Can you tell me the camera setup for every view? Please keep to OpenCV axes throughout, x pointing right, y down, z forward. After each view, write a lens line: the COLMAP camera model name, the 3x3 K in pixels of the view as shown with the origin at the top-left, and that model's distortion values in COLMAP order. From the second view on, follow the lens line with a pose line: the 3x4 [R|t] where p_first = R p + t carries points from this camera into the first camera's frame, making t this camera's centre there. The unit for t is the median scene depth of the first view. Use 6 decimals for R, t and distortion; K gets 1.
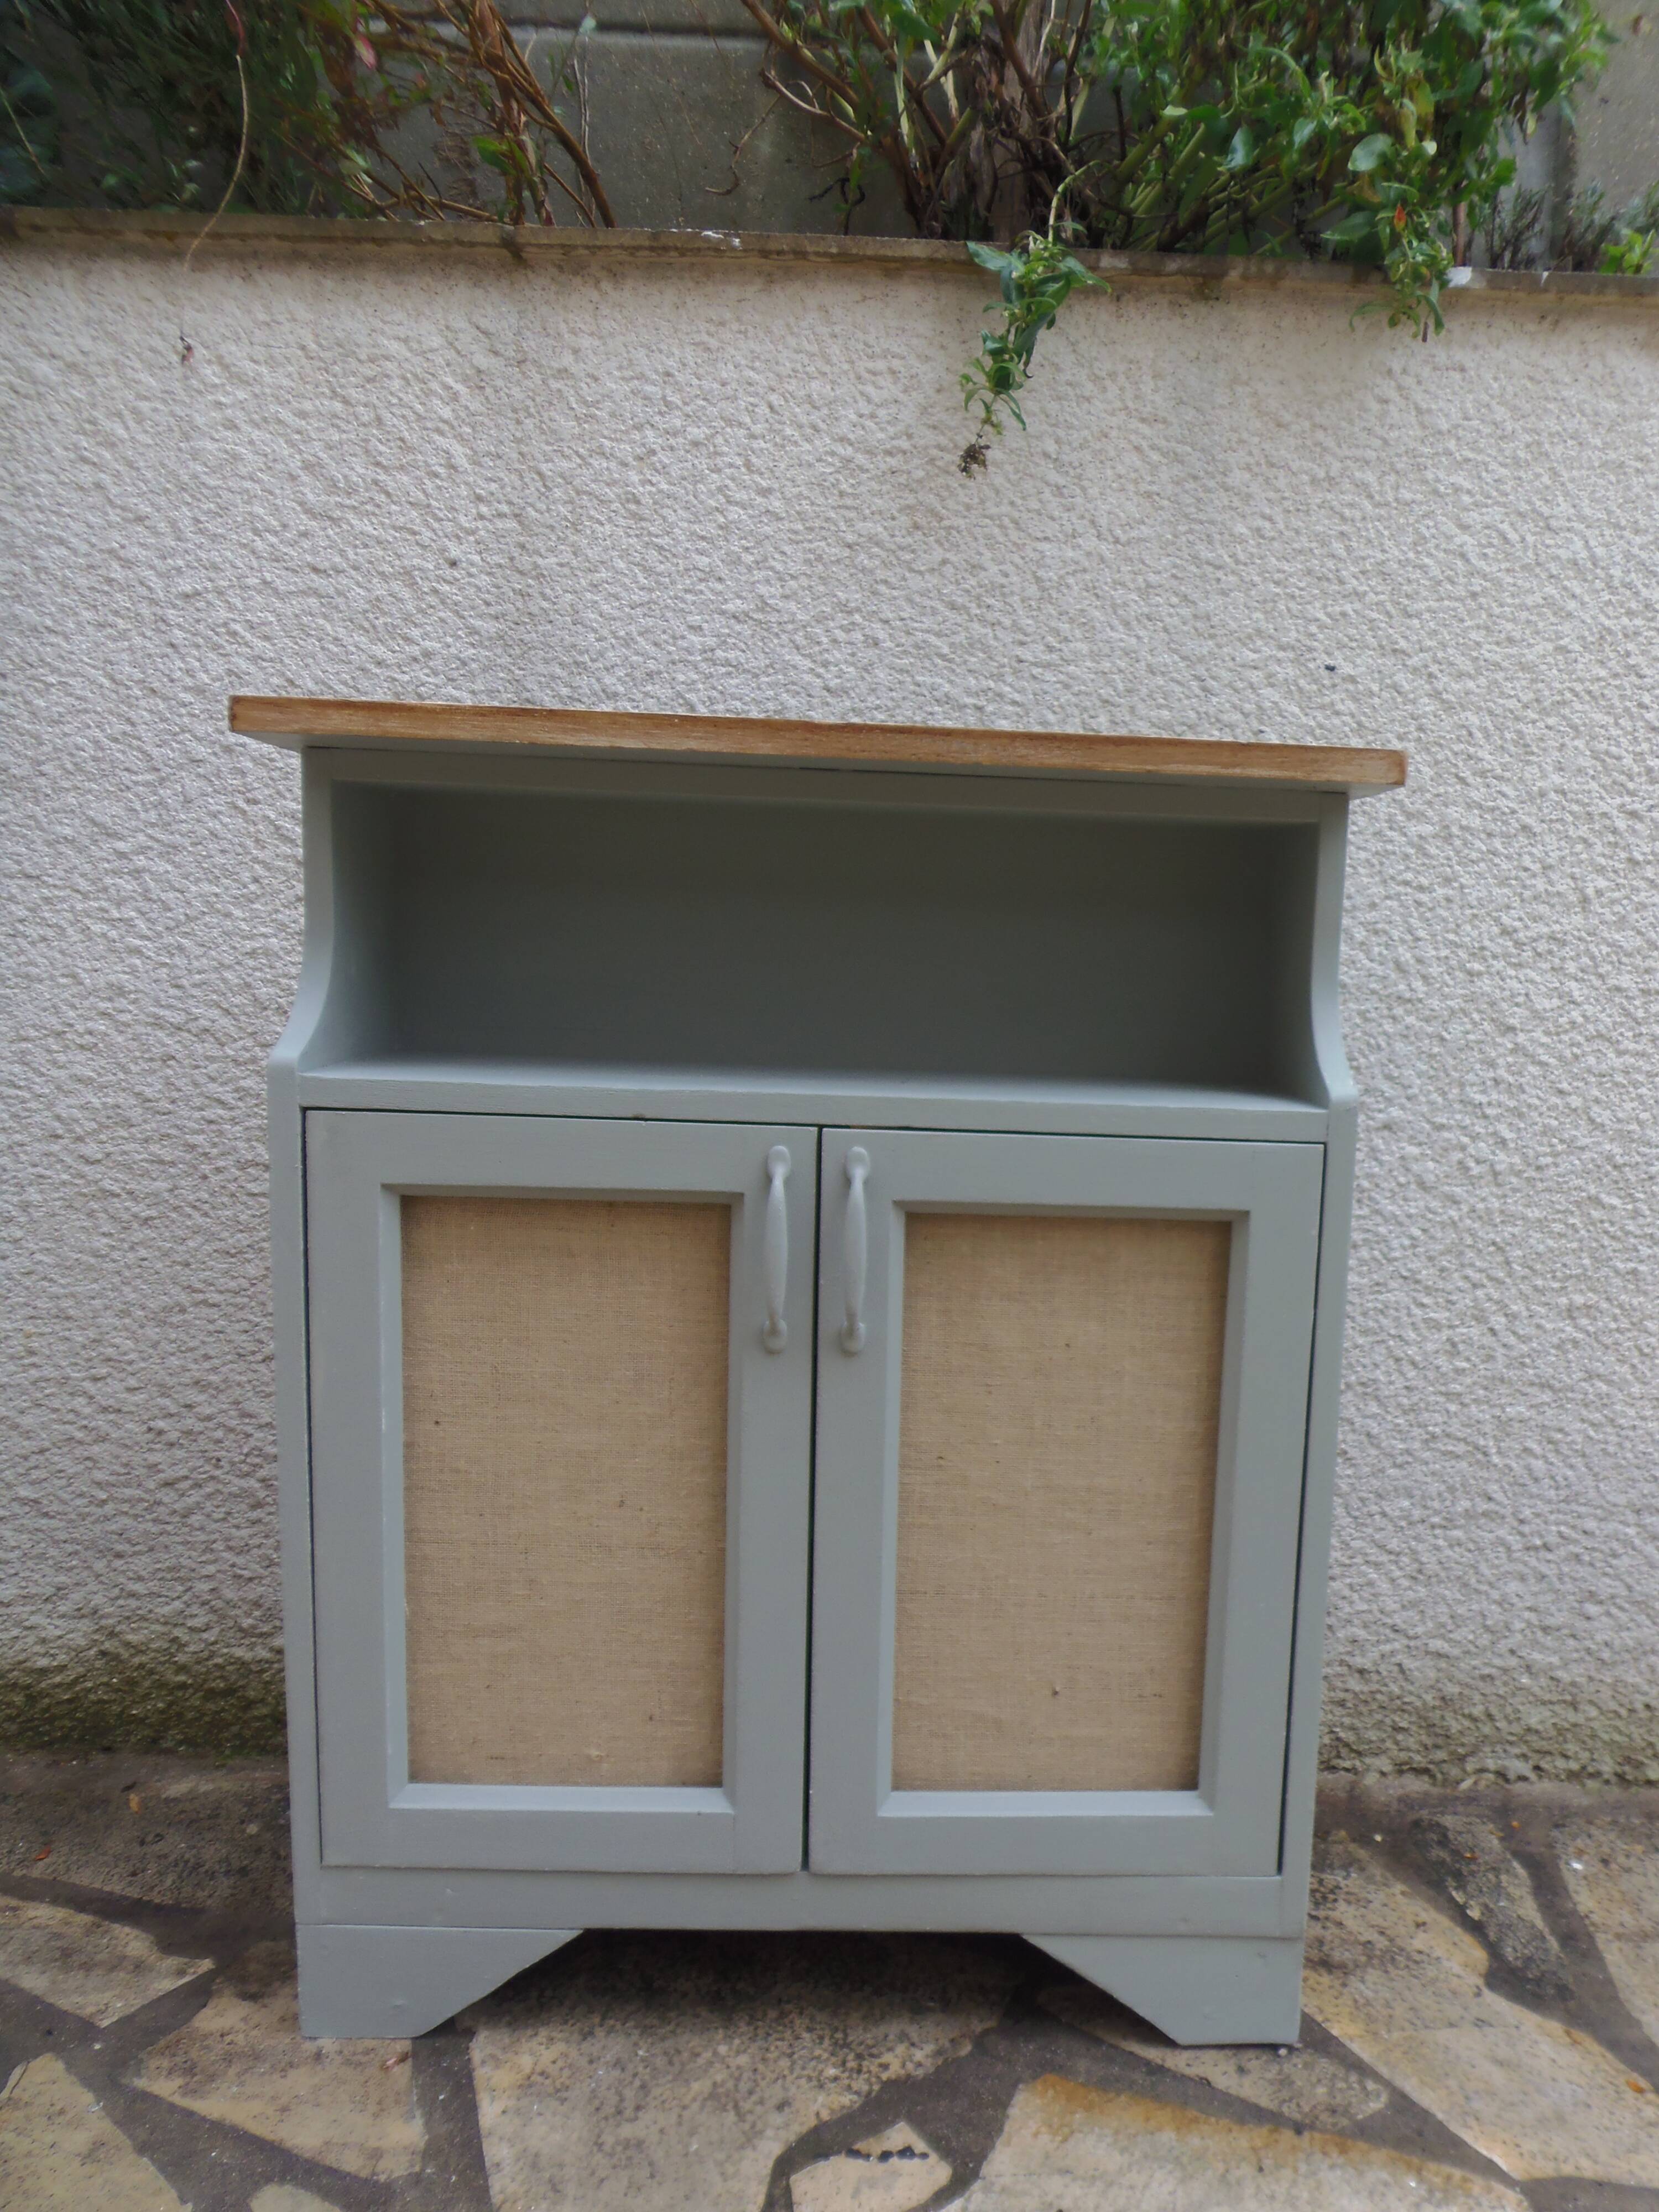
lens RADIAL K [[1578.7, 0, 960.5], [0, 1578.7, 1123.9], [0, 0, 1]] dist [-0.013463, -0.037938]
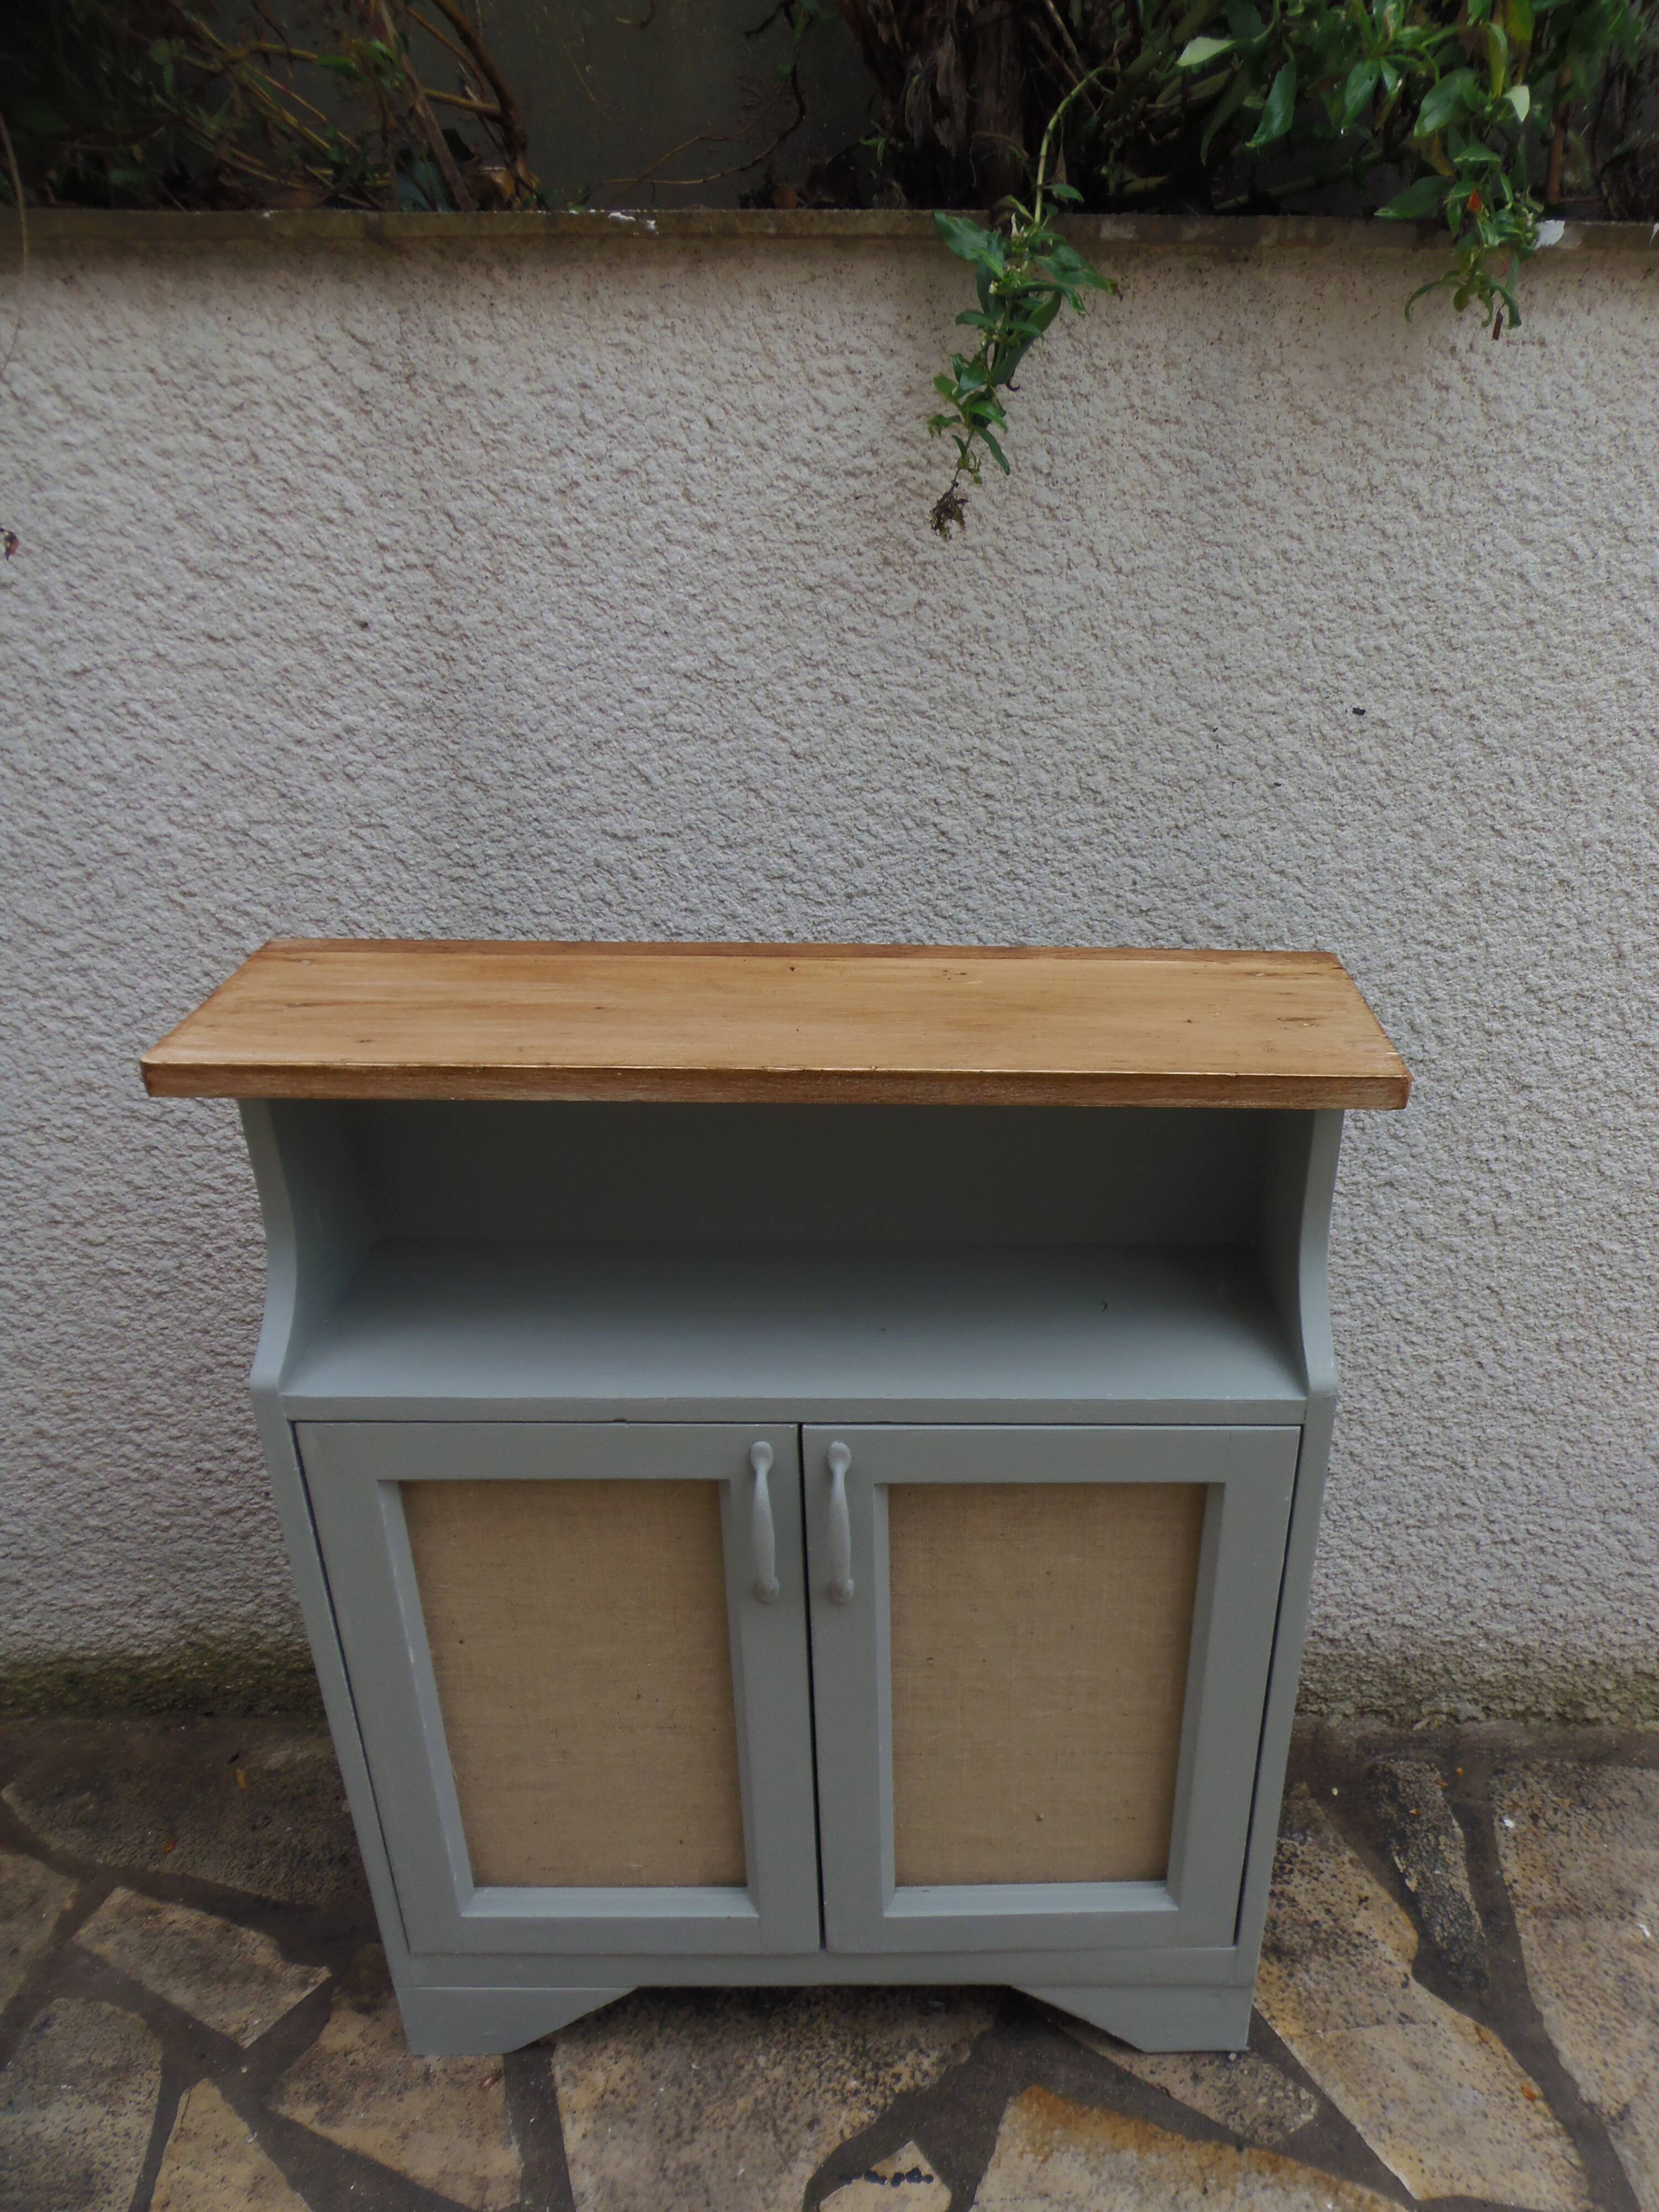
lens RADIAL K [[1578.7, 0, 948.1], [0, 1578.7, 1119.9], [0, 0, 1]] dist [-0.013463, -0.037938]
pose [[0.999444, -0.012633, -0.030851, 0.028692], [0.021976, 0.945549, 0.324738, -0.372355], [0.025068, -0.325236, 0.945301, 0.083470]]
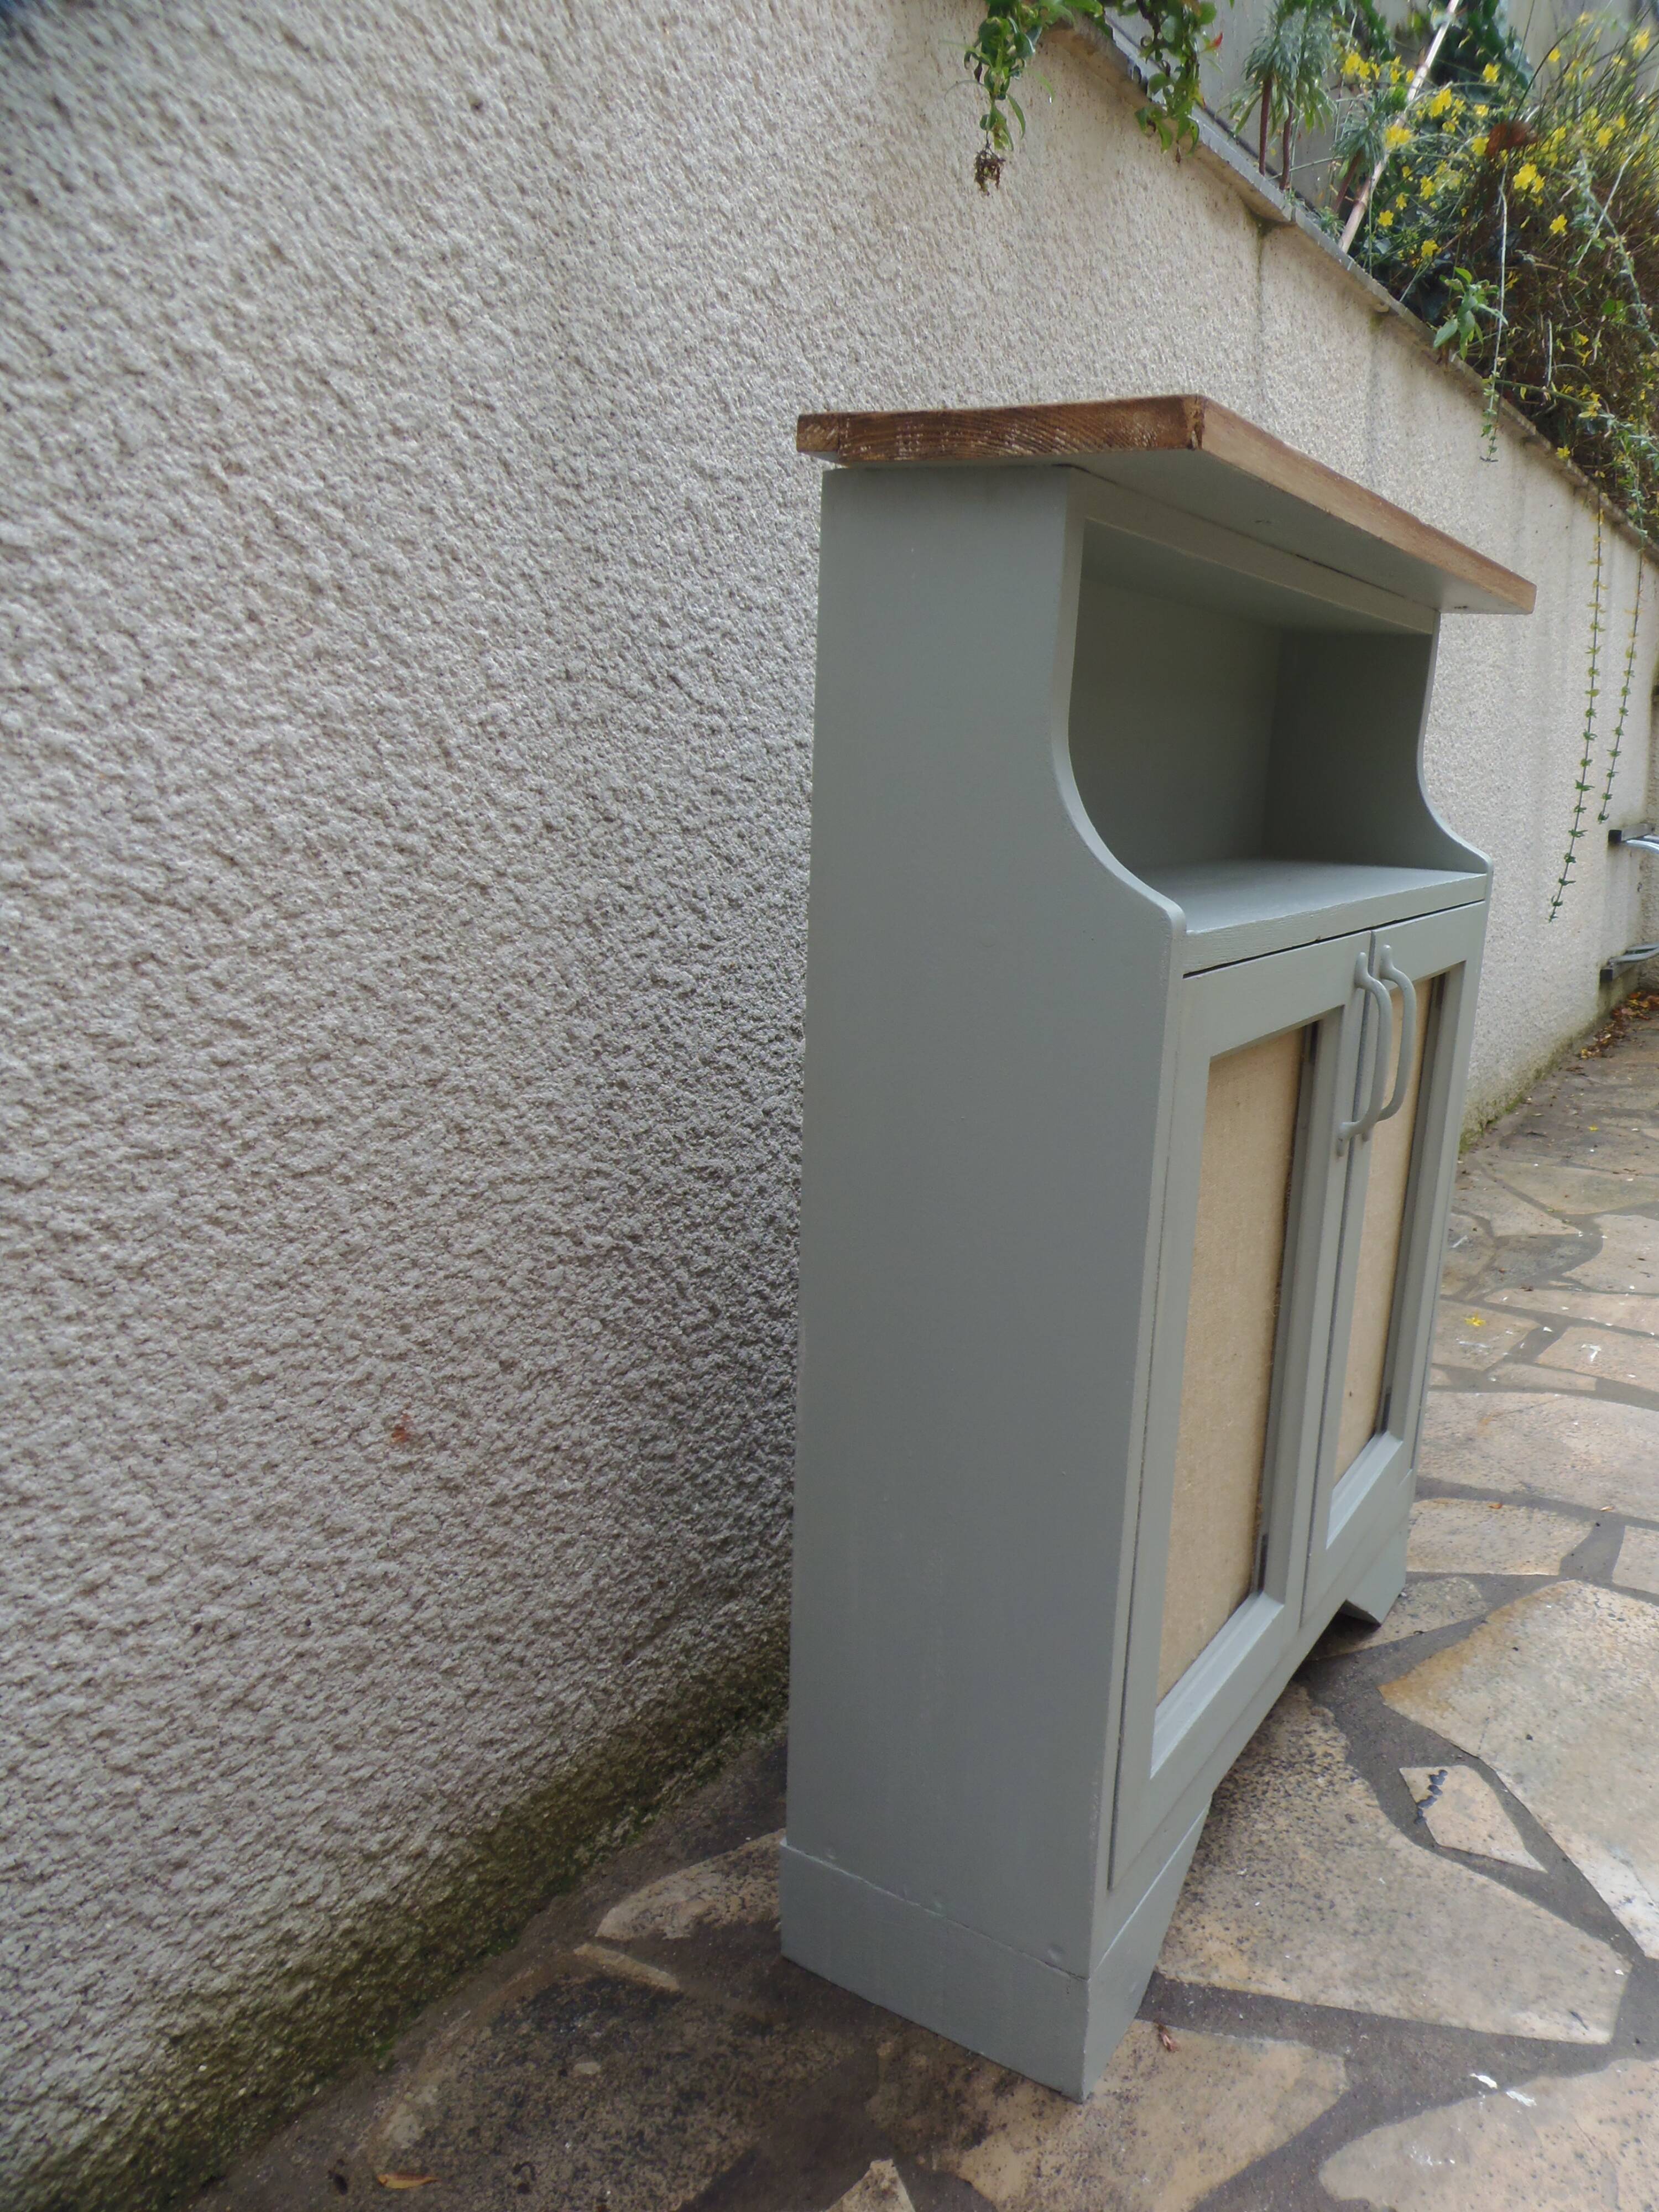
lens RADIAL K [[1623.8, 0, 951.2], [0, 1623.8, 1112.8], [0, 0, 1]] dist [-0.035823, 0.002360]
pose [[0.532452, -0.204879, 0.821291, -0.820632], [0.075647, 0.977901, 0.194904, -0.076689], [-0.843073, -0.041649, 0.536184, 0.485845]]
